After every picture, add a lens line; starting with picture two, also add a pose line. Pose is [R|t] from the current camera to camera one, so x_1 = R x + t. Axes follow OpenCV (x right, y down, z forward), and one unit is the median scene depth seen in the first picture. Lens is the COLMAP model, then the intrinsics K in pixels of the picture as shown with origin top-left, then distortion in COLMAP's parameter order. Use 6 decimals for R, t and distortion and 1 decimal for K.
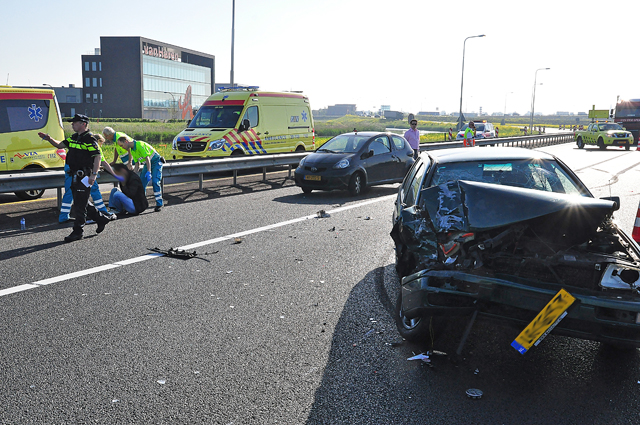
lens RADIAL K [[647.1, 0, 323.5], [0, 647.1, 213.1], [0, 0, 1]] dist [-0.080319, 0.272076]
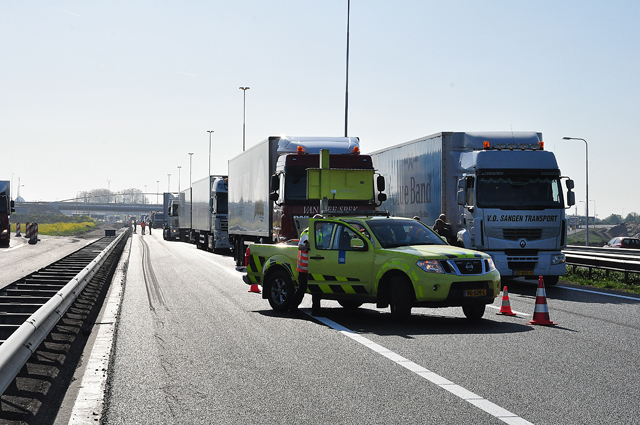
lens RADIAL K [[1376.6, 0, 320.0], [0, 1376.6, 212.5], [0, 0, 1]] dist [0.462038, 0.016378]
pose [[0.811427, 0.013157, 0.584305, 0.416329], [0.069402, 0.990504, -0.118682, -0.378588], [-0.580318, 0.136854, 0.802809, 2.770195]]
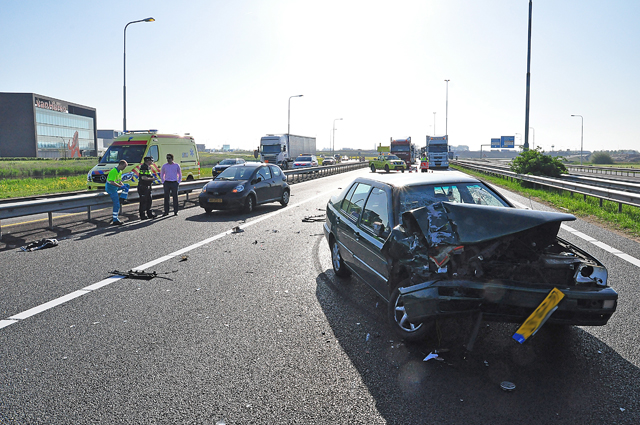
lens RADIAL K [[460.5, 0, 327.5], [0, 460.5, 210.6], [0, 0, 1]] dist [-0.147014, 0.125226]
pose [[0.952424, -0.046948, 0.301138, -0.126985], [0.053505, 0.998475, -0.013561, -0.017972], [-0.300042, 0.029028, 0.953484, 0.135333]]
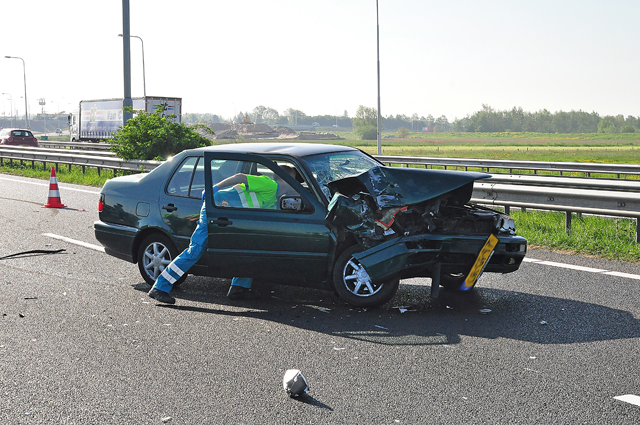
lens RADIAL K [[1182.6, 0, 327.9], [0, 1182.6, 212.5], [0, 0, 1]] dist [0.165426, -0.013633]
pose [[0.536577, -0.064676, 0.841369, -0.873590], [0.118559, 0.992947, 0.000717, 0.011076], [-0.835481, 0.099368, 0.540461, -0.049959]]
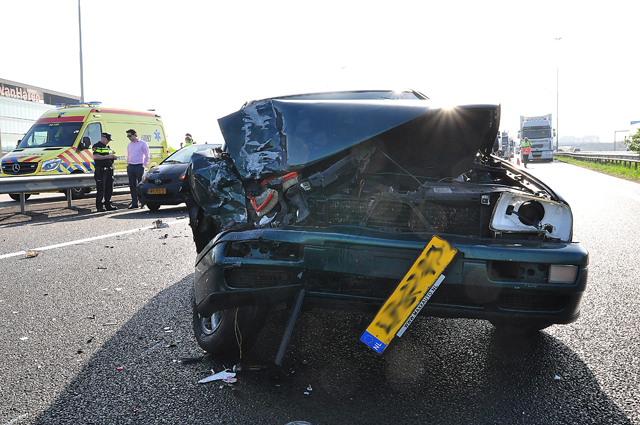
lens RADIAL K [[629.3, 0, 328.1], [0, 629.3, 213.1], [0, 0, 1]] dist [-0.069053, 0.253623]
pose [[0.978929, -0.052620, 0.197306, 0.068430], [0.063271, 0.996838, -0.048071, 0.051080], [-0.194152, 0.059542, 0.979163, 0.190600]]
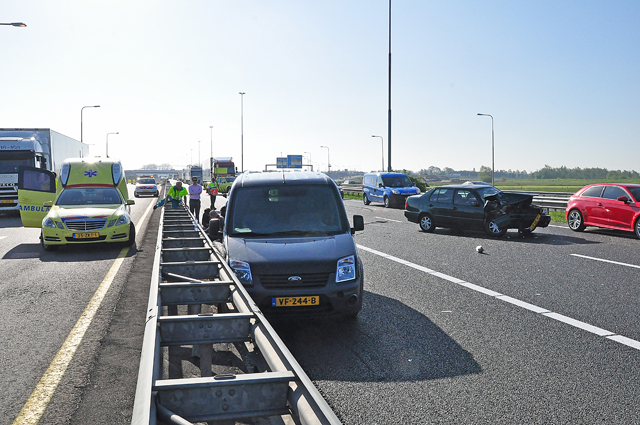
lens RADIAL K [[567.7, 0, 327.2], [0, 567.7, 210.6], [0, 0, 1]] dist [-0.068295, 0.123690]
pose [[0.721279, -0.049292, 0.690888, -1.436716], [0.104470, 0.993796, -0.038163, 0.039138], [-0.684721, 0.099703, 0.721954, -0.341021]]
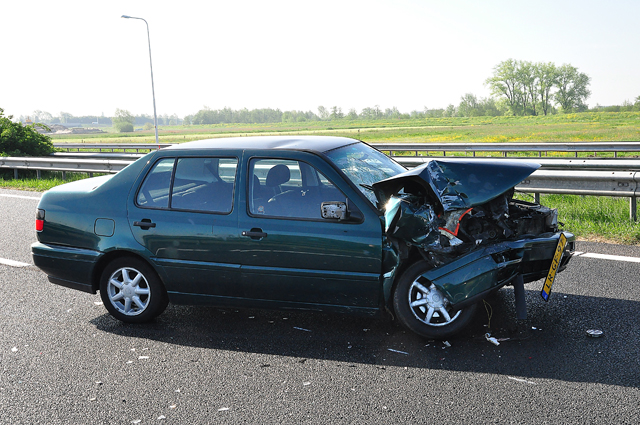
lens RADIAL K [[795.3, 0, 320.0], [0, 795.3, 212.5], [0, 0, 1]] dist [0.170596, 0.007433]
pose [[0.288626, -0.128401, 0.948793, -0.506778], [0.169639, 0.982146, 0.081310, -0.051629], [-0.942294, 0.137484, 0.305255, 0.417409]]
